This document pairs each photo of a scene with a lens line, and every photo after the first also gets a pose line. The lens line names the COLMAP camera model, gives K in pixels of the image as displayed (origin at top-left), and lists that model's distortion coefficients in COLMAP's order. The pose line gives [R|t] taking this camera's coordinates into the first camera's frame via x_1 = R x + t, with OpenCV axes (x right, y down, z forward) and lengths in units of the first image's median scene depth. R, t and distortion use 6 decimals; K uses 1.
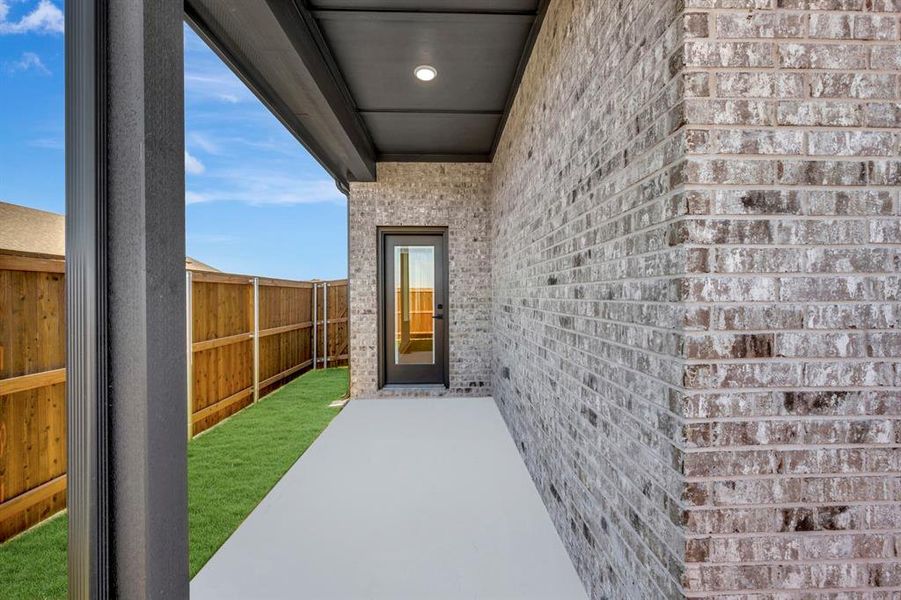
lens RADIAL K [[357.1, 0, 454.0], [0, 357.1, 301.4], [0, 0, 1]] dist [0.000298, 0.000144]
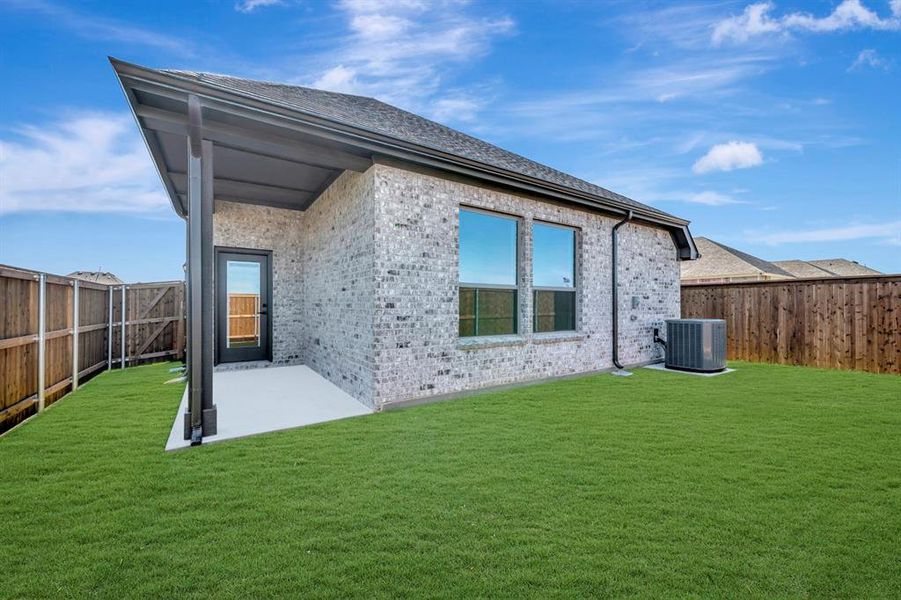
lens RADIAL K [[357.1, 0, 454.0], [0, 357.1, 301.4], [0, 0, 1]] dist [0.000298, 0.000144]
pose [[0.845587, 0.009155, 0.533760, -0.169825], [0.004783, 0.999683, -0.024724, 0.038647], [-0.533817, 0.023459, 0.845275, -0.638911]]
